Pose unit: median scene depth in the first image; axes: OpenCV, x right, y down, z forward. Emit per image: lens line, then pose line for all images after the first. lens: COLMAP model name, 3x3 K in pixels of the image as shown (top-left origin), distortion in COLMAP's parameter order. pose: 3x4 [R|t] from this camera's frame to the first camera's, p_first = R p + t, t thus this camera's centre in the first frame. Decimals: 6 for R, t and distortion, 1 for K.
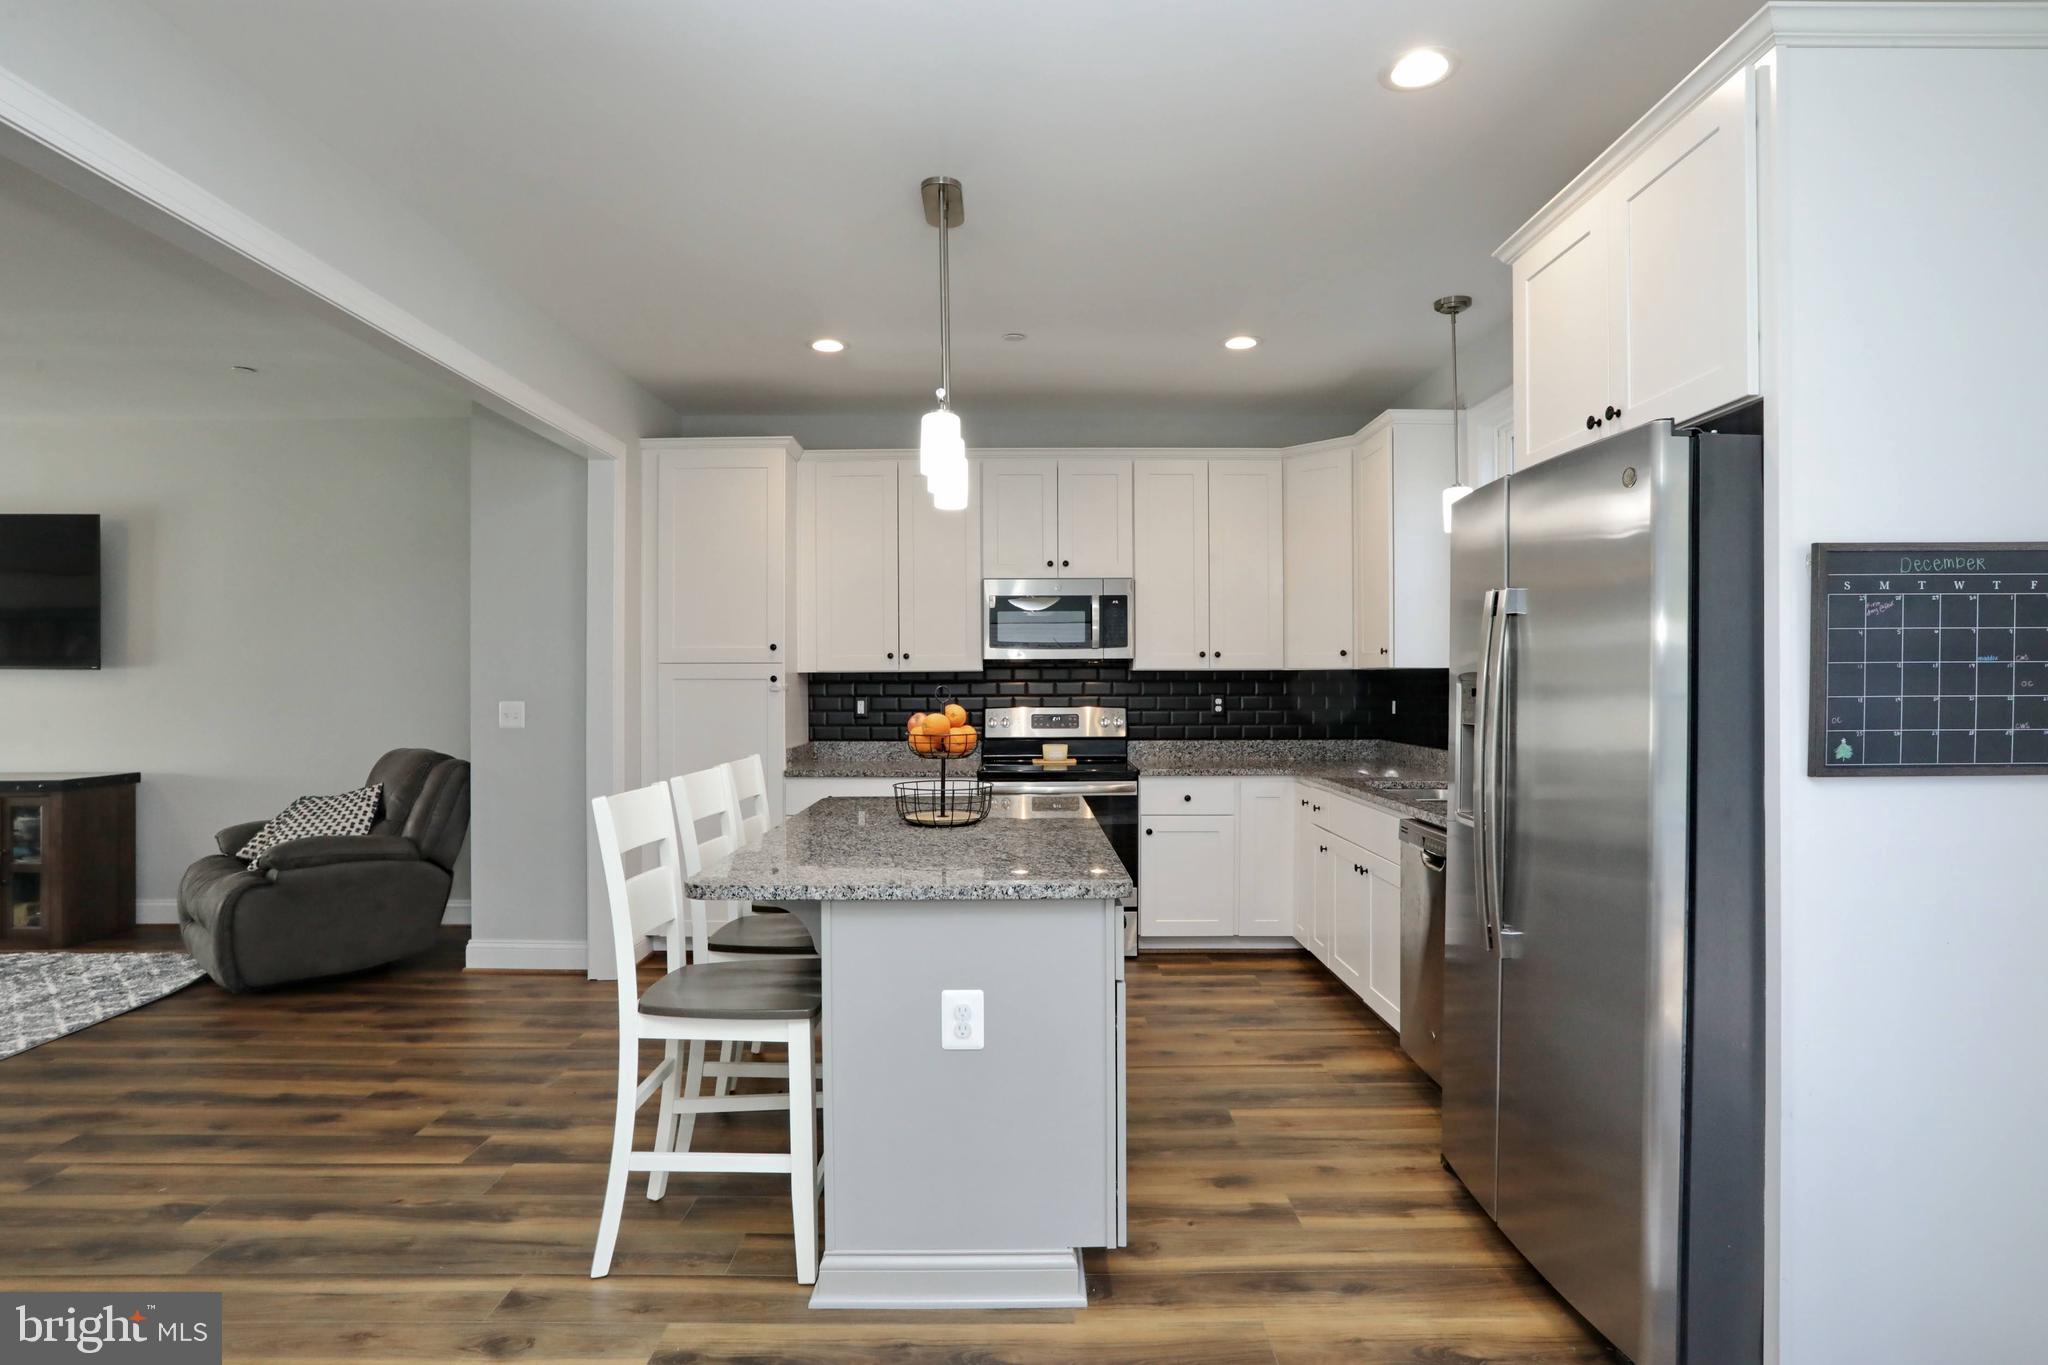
lens RADIAL K [[1085.4, 0, 1024.0], [0, 1085.4, 682.5], [0, 0, 1]] dist [-0.002249, -0.000491]
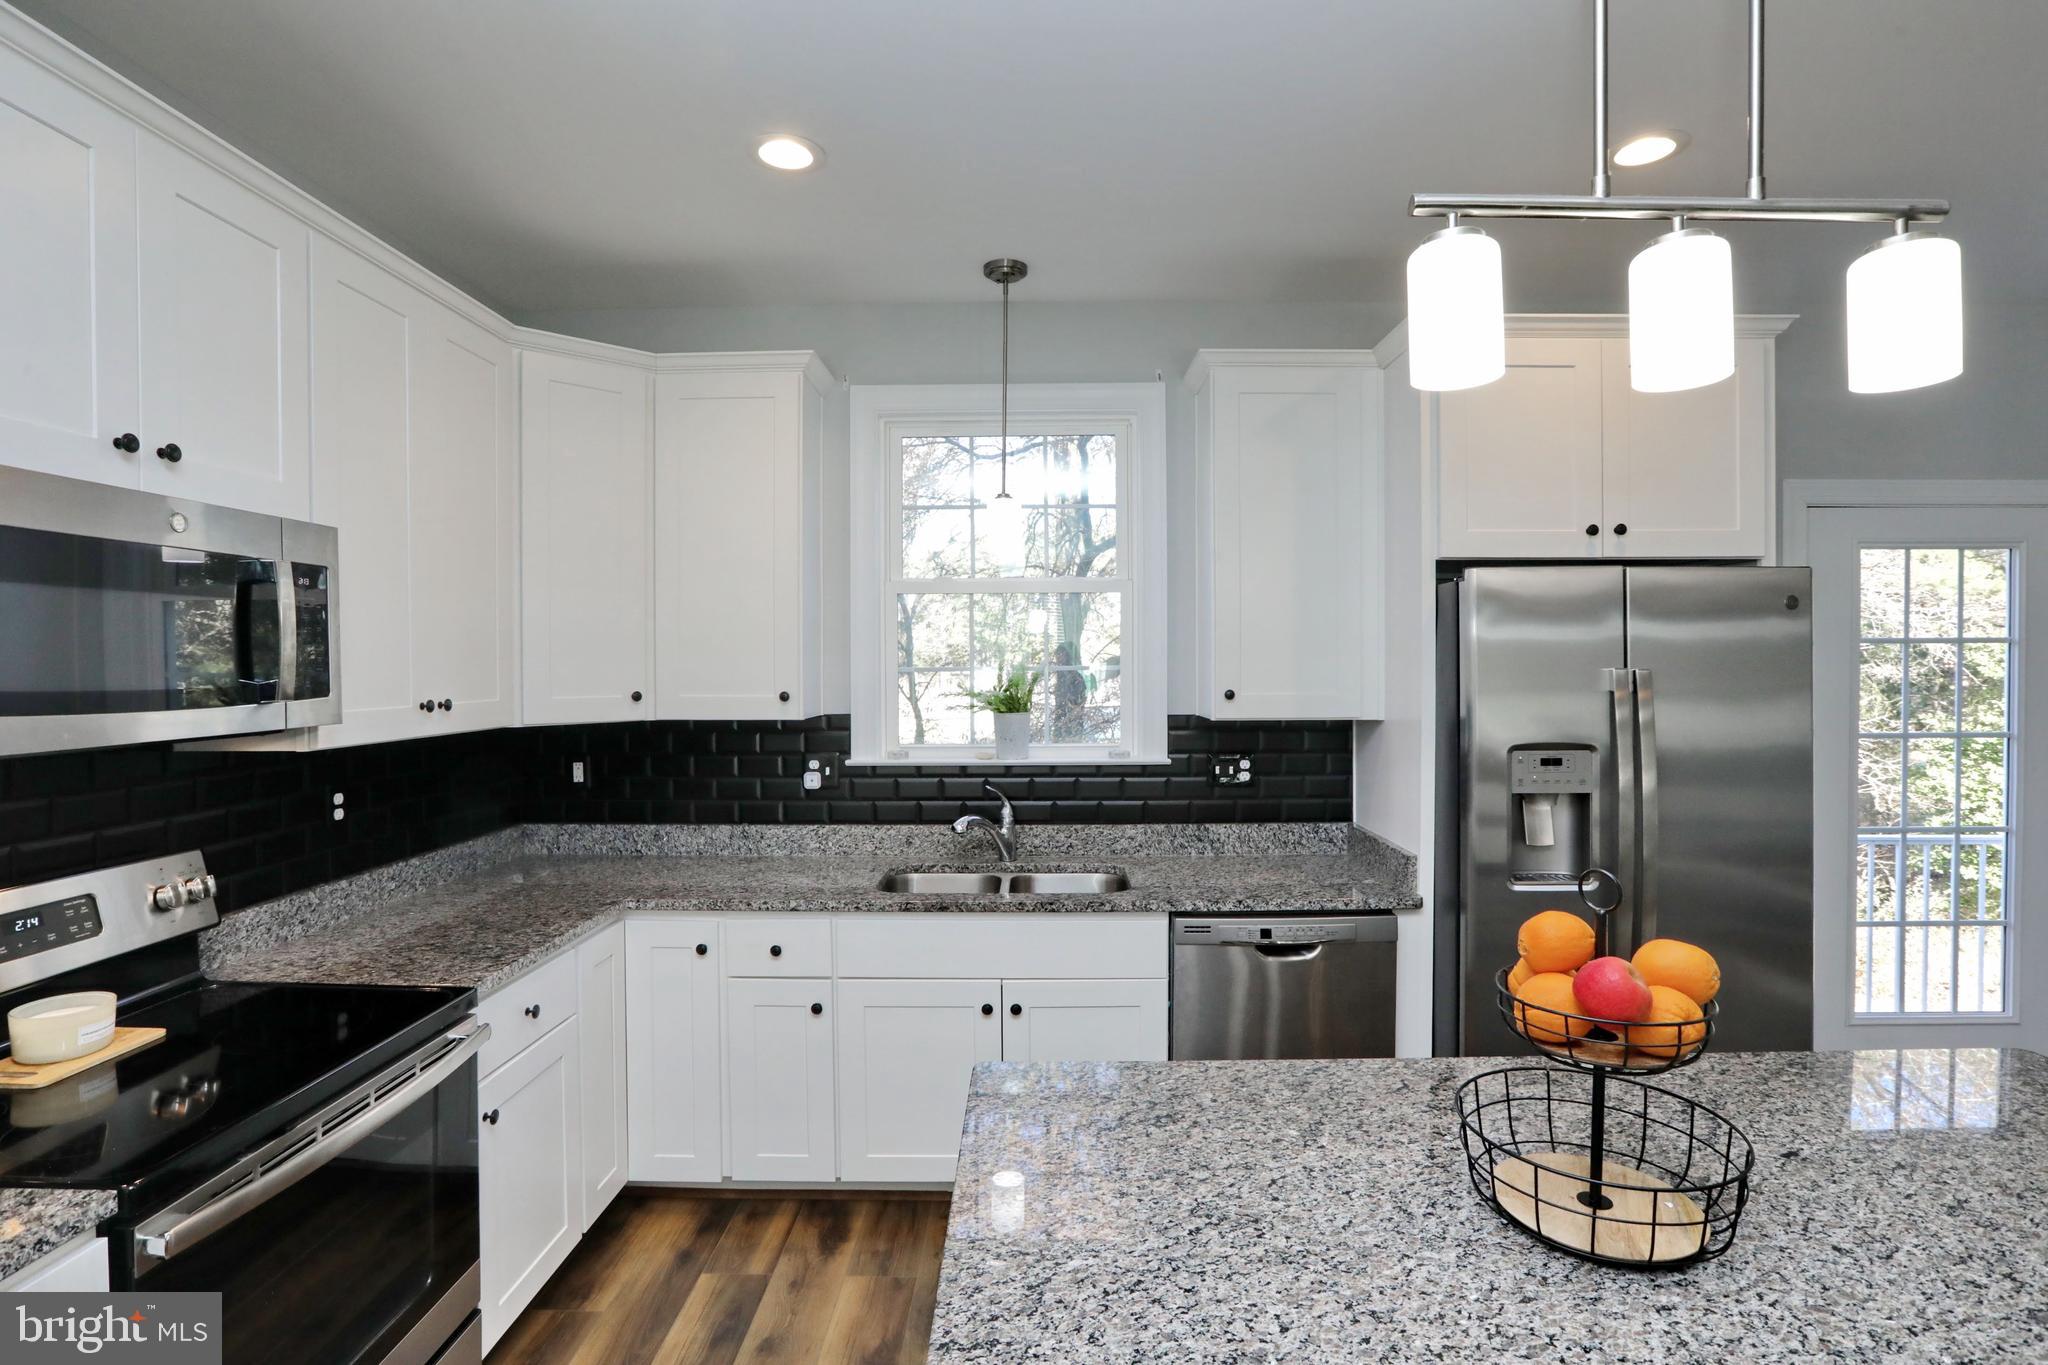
lens RADIAL K [[975.4, 0, 1027.8], [0, 975.4, 682.4], [0, 0, 1]] dist [-0.050492, 0.017801]
pose [[0.025564, -0.018918, 0.999494, -0.247624], [0.008429, 0.999789, 0.018708, -0.041854], [-0.999638, 0.007946, 0.025718, 0.726786]]
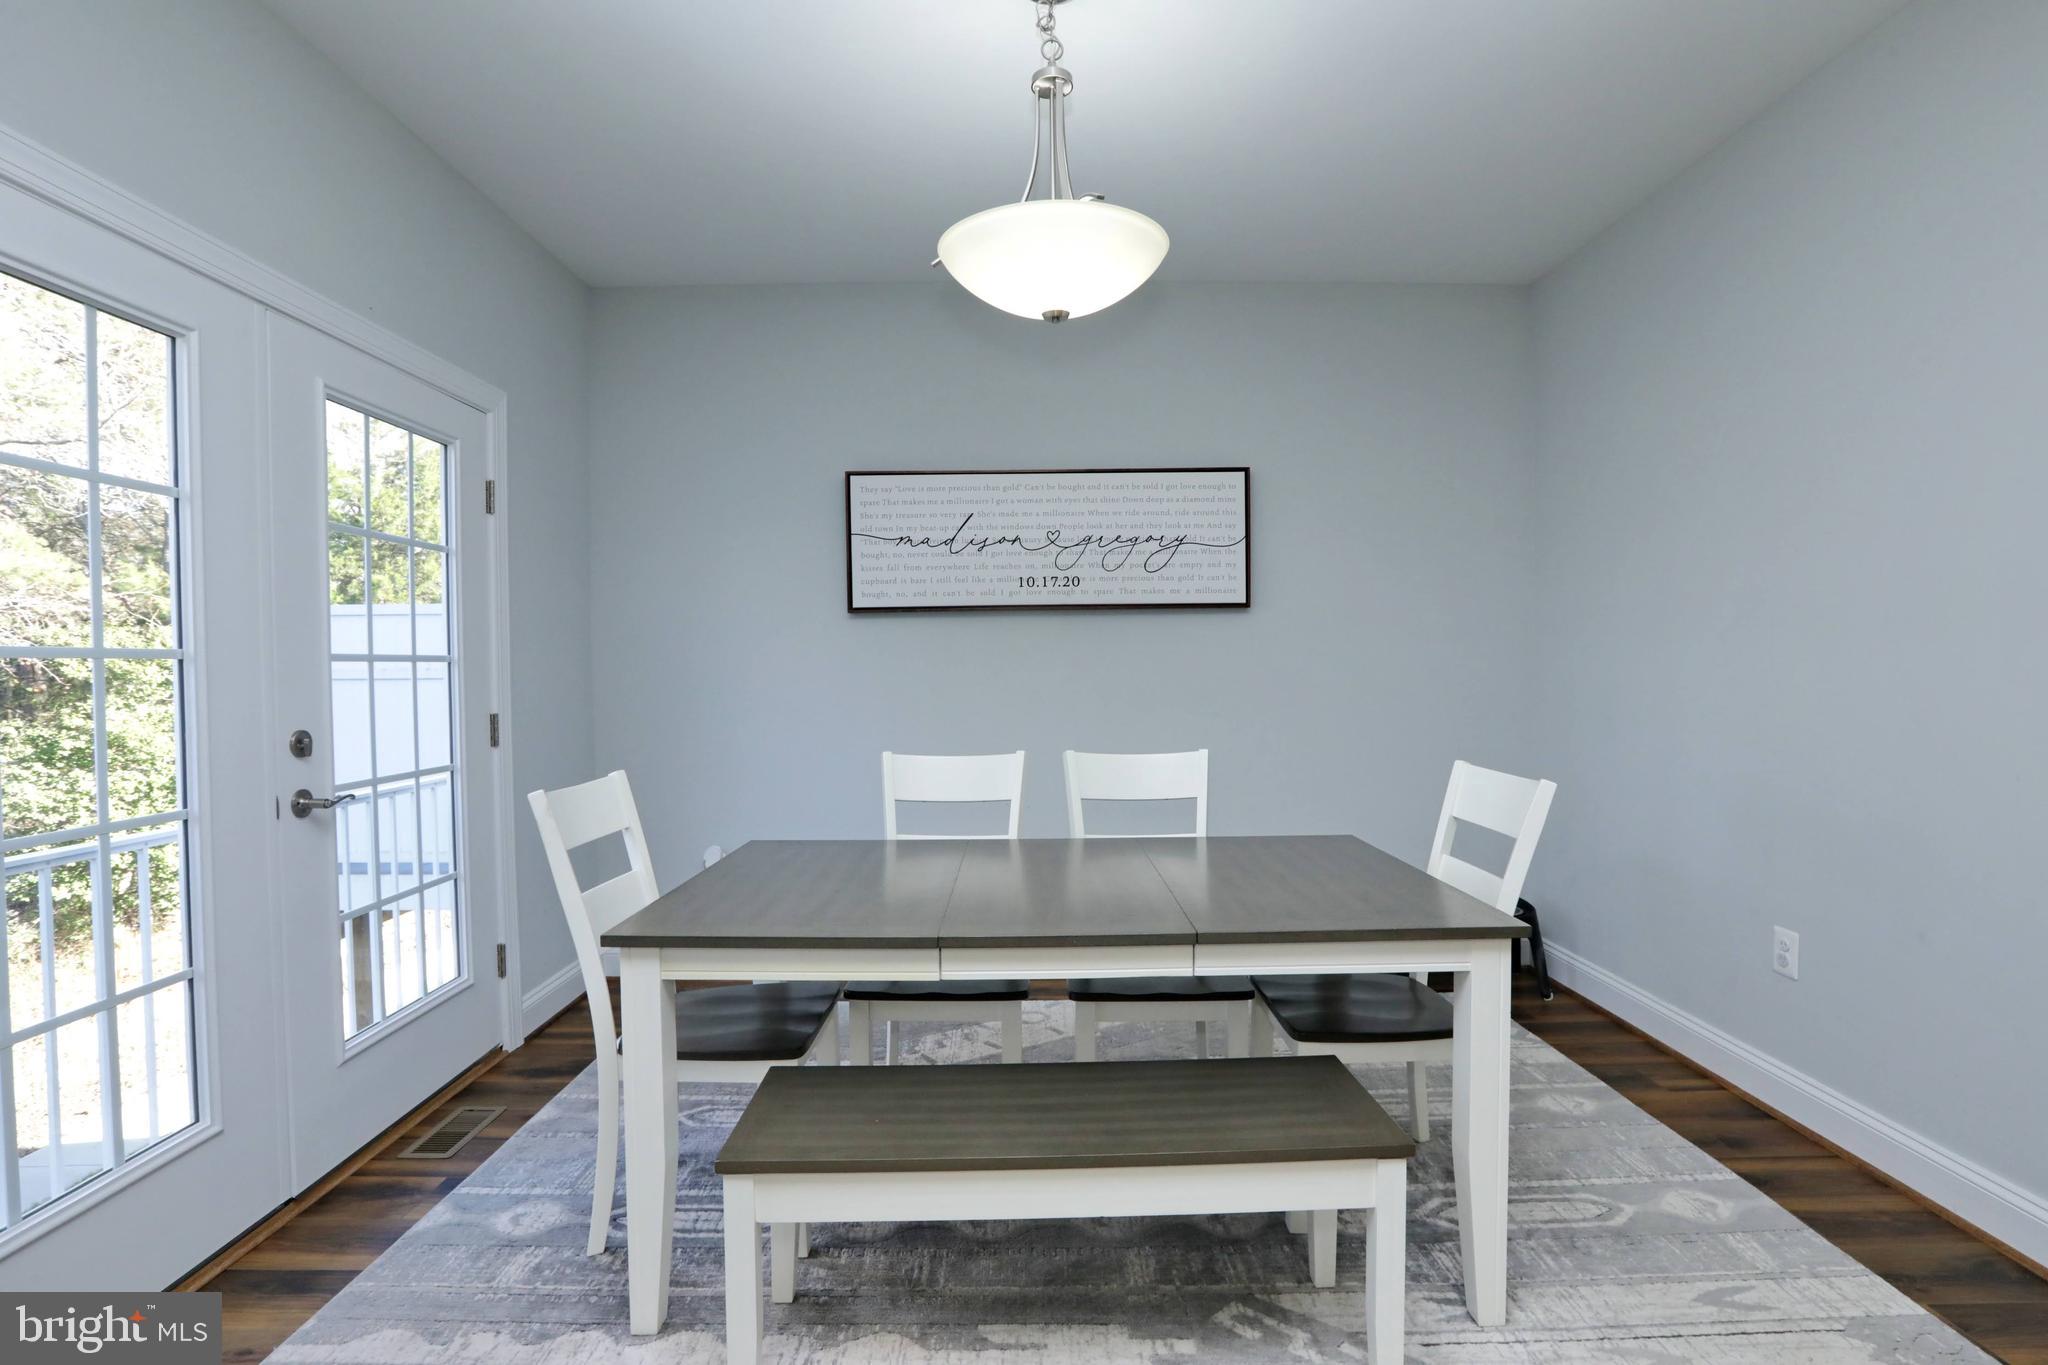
lens RADIAL K [[975.4, 0, 1027.8], [0, 975.4, 682.4], [0, 0, 1]] dist [-0.050492, 0.017801]
pose [[-0.999947, 0.009328, 0.004405, 0.042506], [0.009419, 0.999734, 0.021033, 0.013058], [-0.004207, 0.021074, -0.999769, 0.478969]]
